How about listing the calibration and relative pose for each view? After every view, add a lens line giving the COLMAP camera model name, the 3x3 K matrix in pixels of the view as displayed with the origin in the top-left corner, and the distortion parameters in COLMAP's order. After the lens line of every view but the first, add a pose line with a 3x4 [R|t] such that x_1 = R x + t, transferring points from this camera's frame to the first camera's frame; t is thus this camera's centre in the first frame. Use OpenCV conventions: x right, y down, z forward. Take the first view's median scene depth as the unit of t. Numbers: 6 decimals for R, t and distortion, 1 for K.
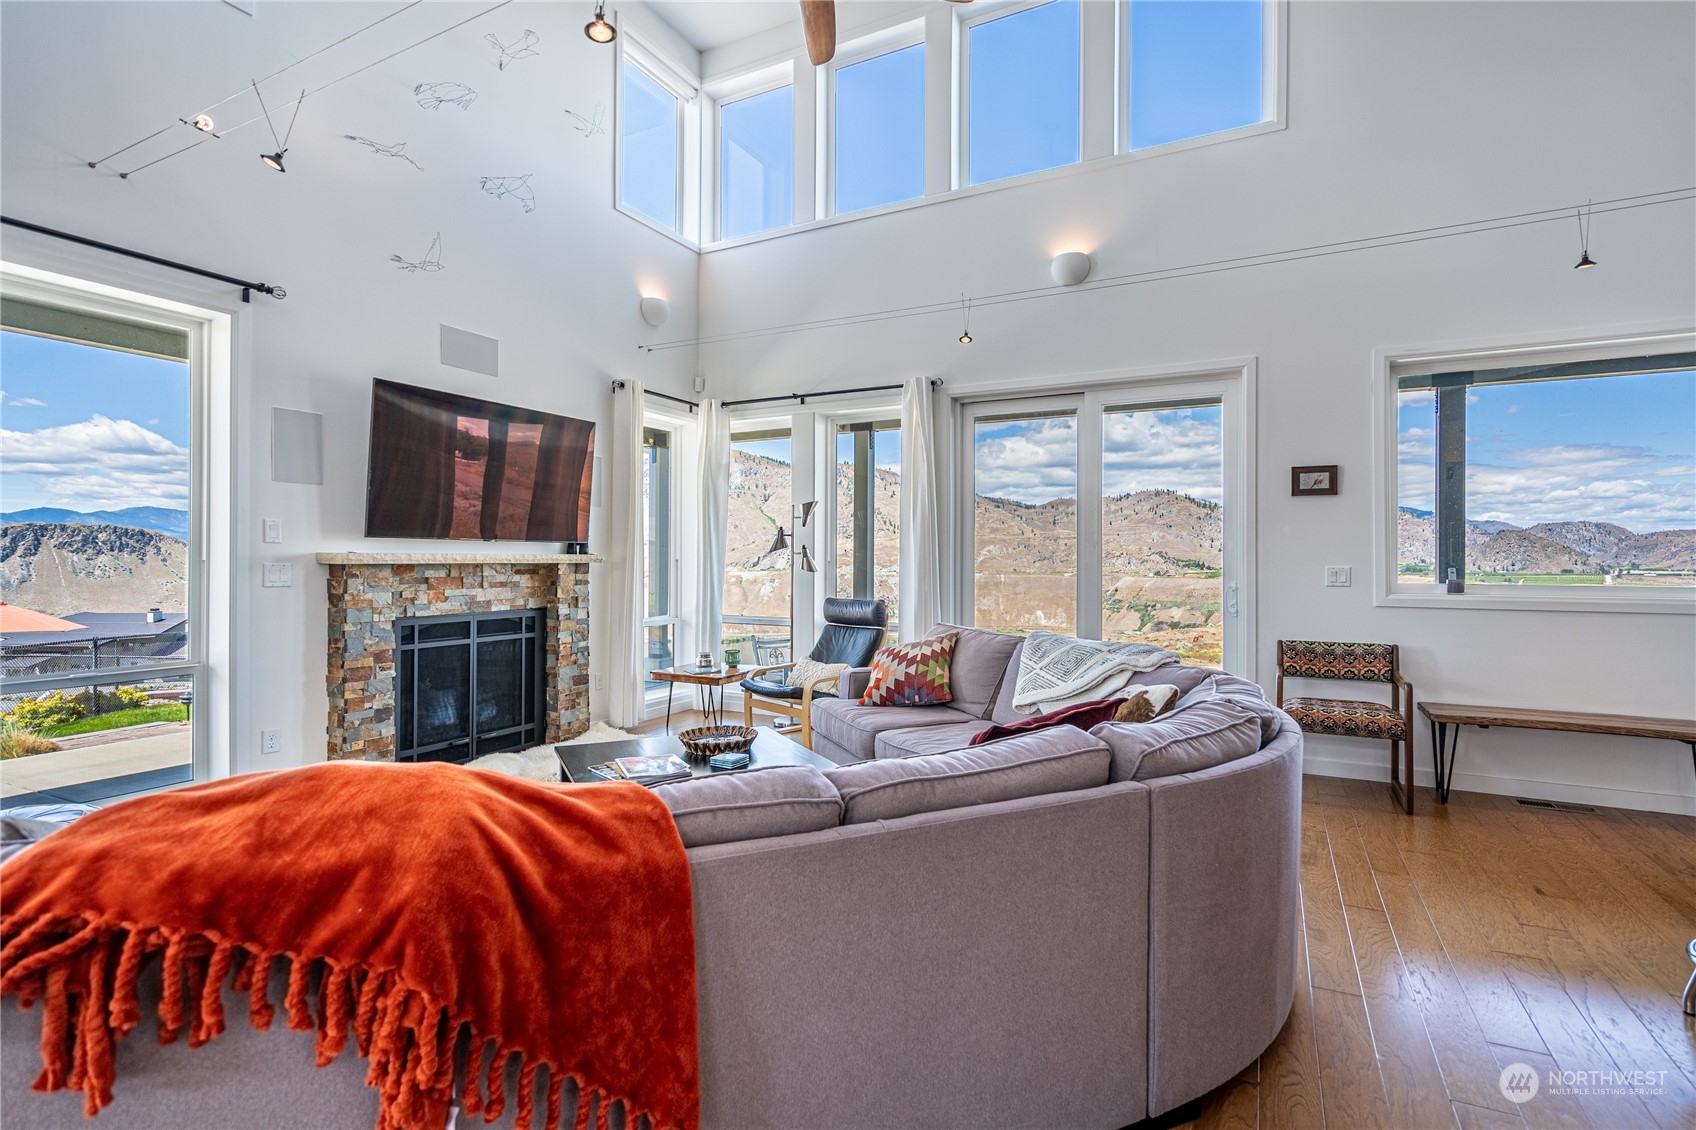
lens RADIAL K [[804.2, 0, 847.4], [0, 804.2, 556.9], [0, 0, 1]] dist [0.001103, 0.000395]
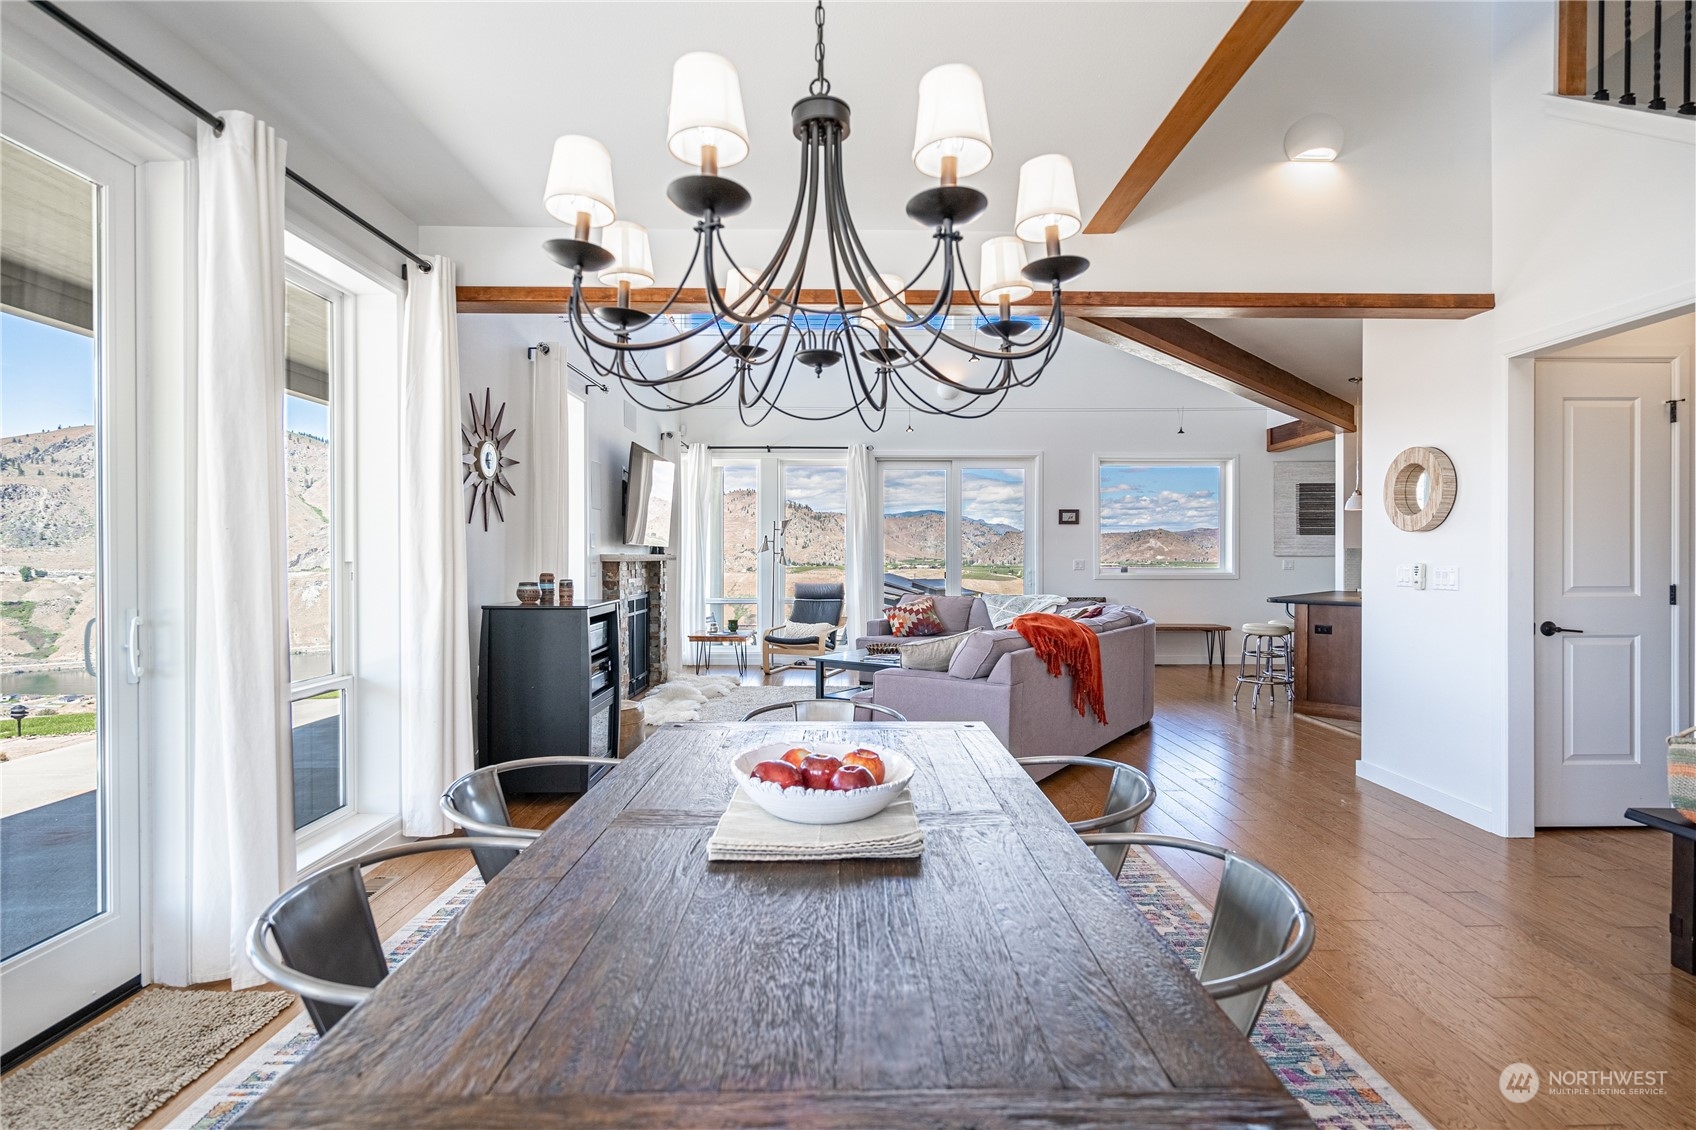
lens RADIAL K [[804.2, 0, 847.4], [0, 804.2, 556.9], [0, 0, 1]] dist [0.001103, 0.000395]
pose [[0.883944, -0.003708, 0.467578, -0.767969], [0.001855, 0.999988, 0.004424, -0.005001], [-0.467589, -0.003043, 0.883941, -0.463104]]
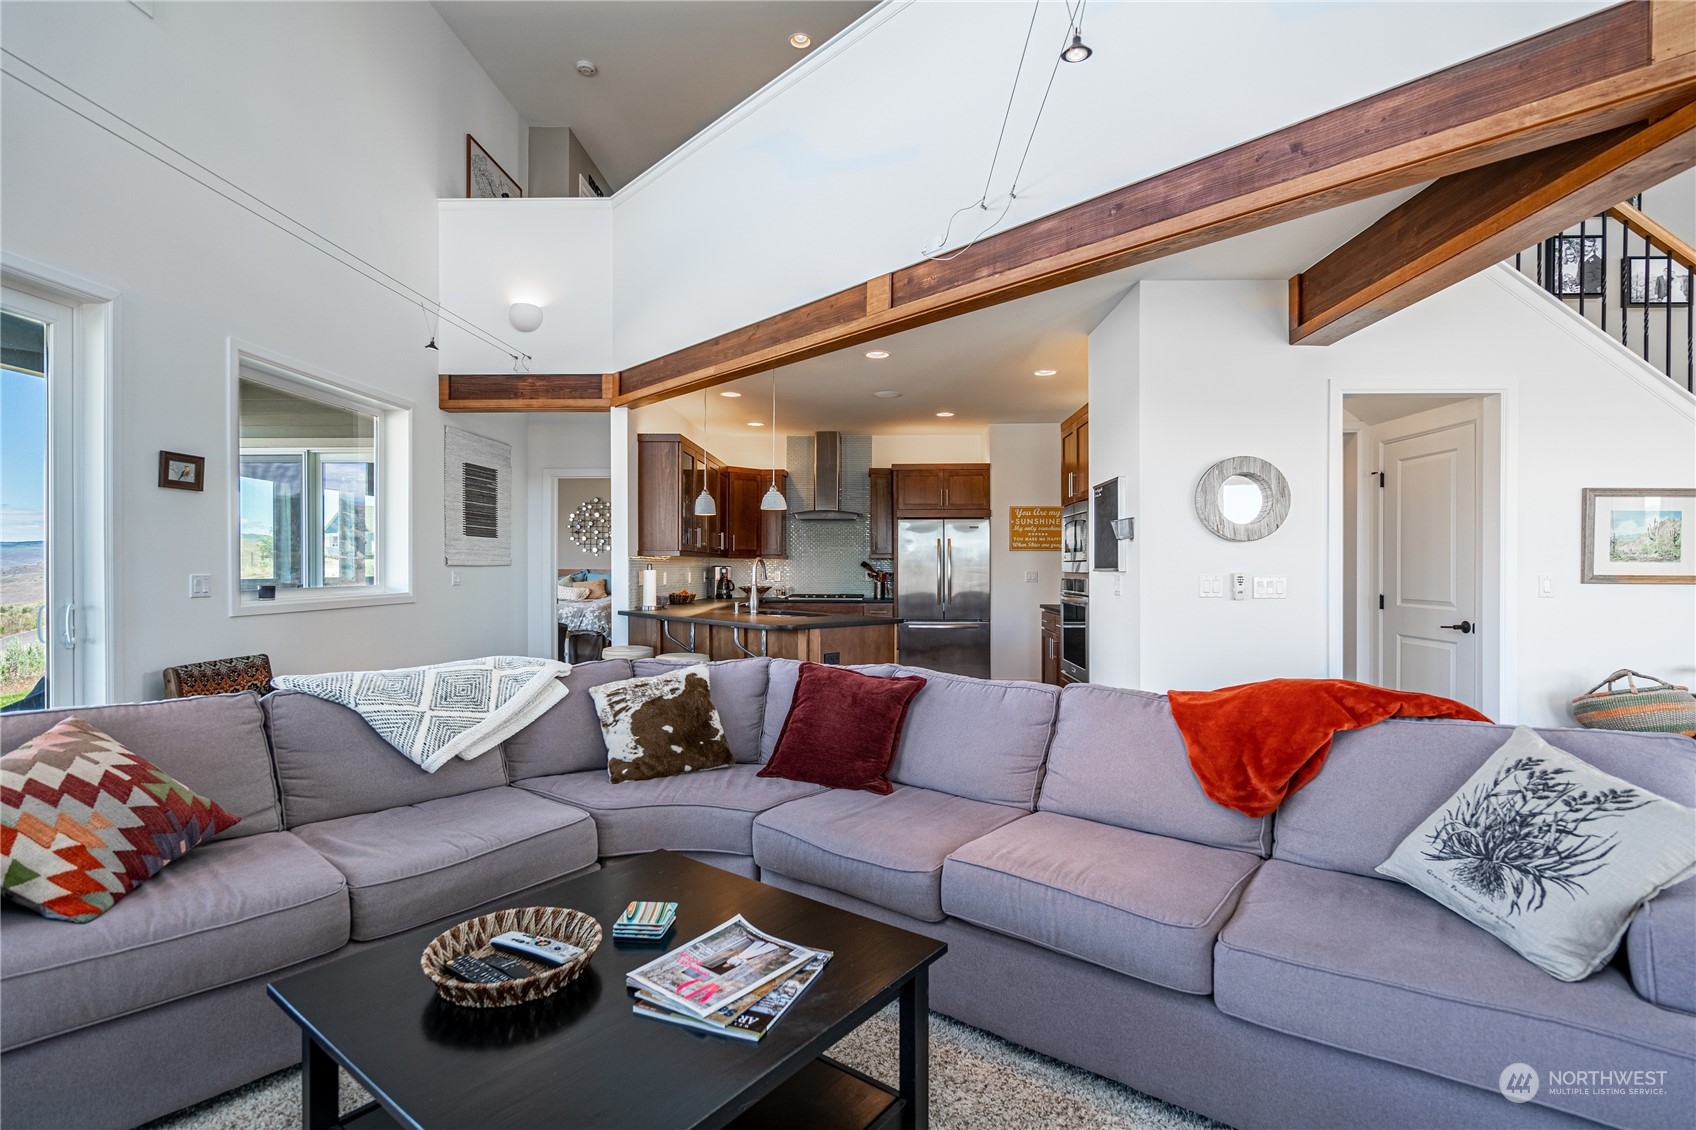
lens RADIAL K [[807.4, 0, 855.6], [0, 807.4, 571.1], [0, 0, 1]] dist [-0.002341, -0.000500]
pose [[-0.439468, -0.008573, 0.898217, -0.439503], [-0.005021, 0.999962, 0.007087, -0.000748], [-0.898244, -0.001396, -0.439495, 0.678885]]
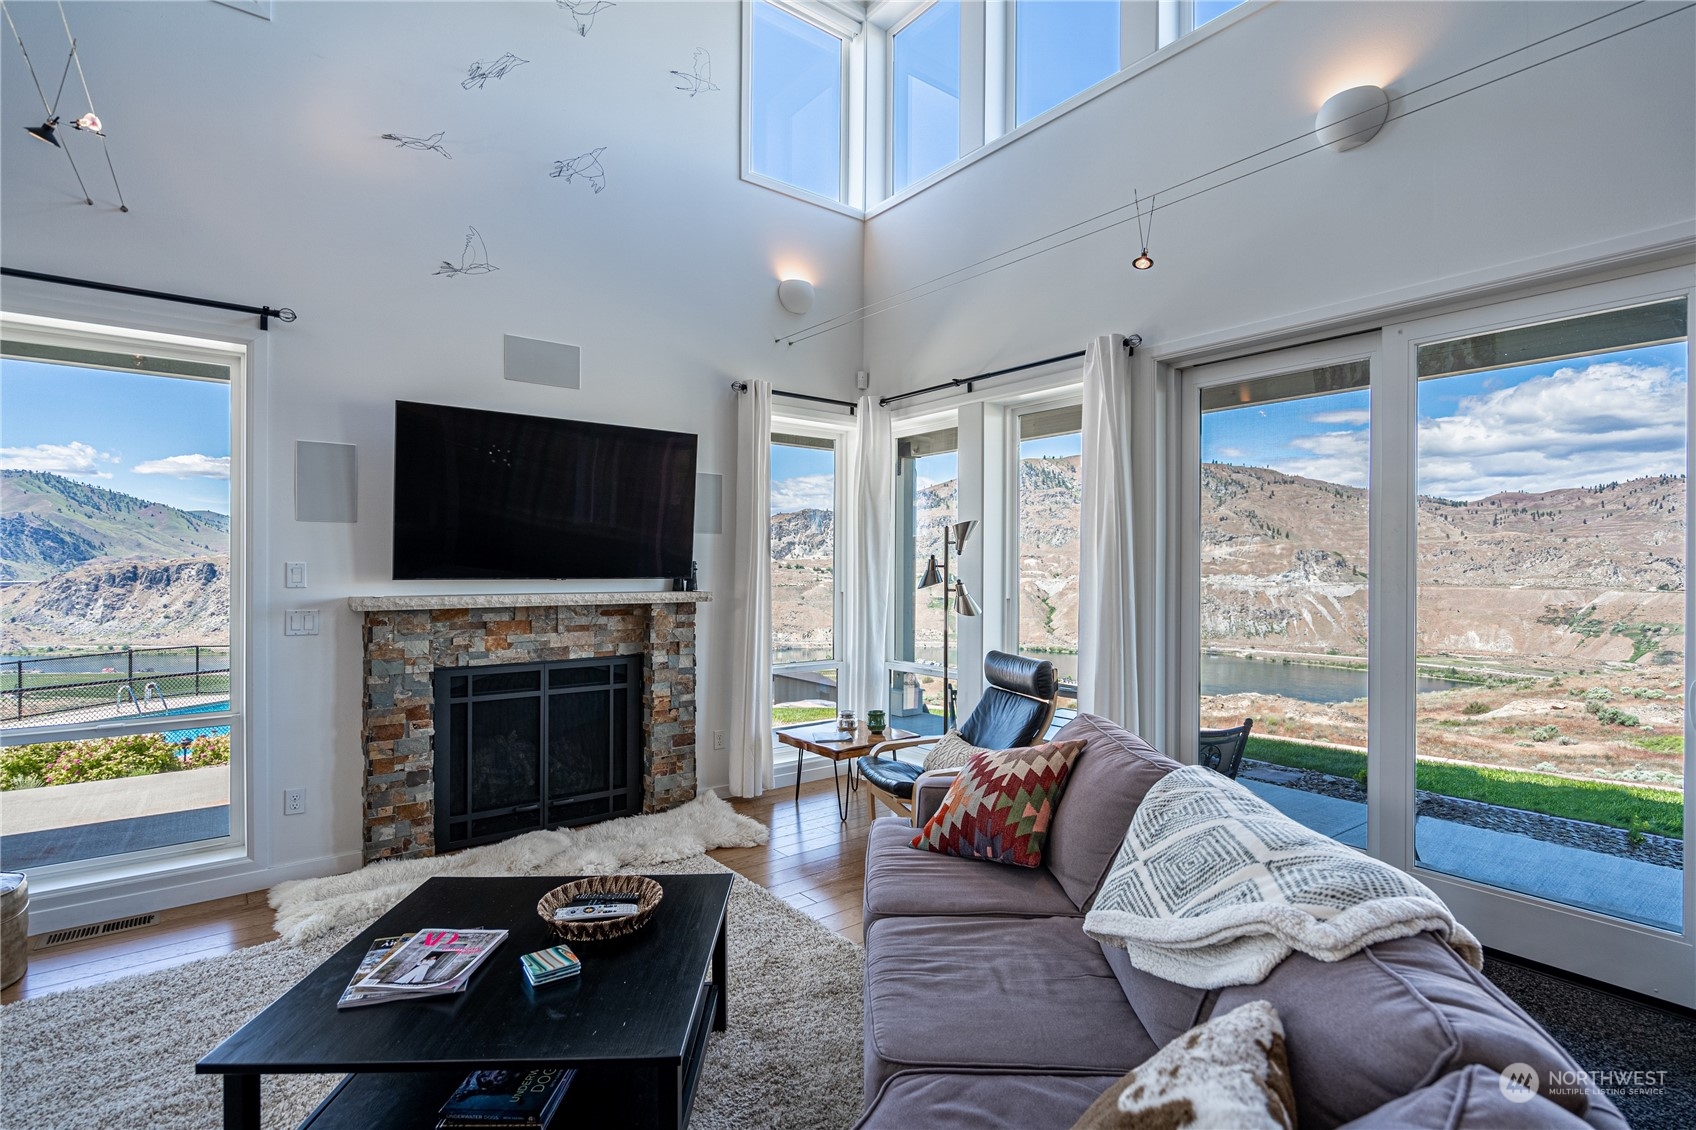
lens RADIAL K [[807.4, 0, 855.6], [0, 807.4, 571.1], [0, 0, 1]] dist [-0.002341, -0.000500]
pose [[0.913090, 0.002298, -0.407751, 0.195074], [0.000699, 0.999974, 0.007203, -0.033281], [0.407756, -0.006862, 0.913065, 0.322438]]
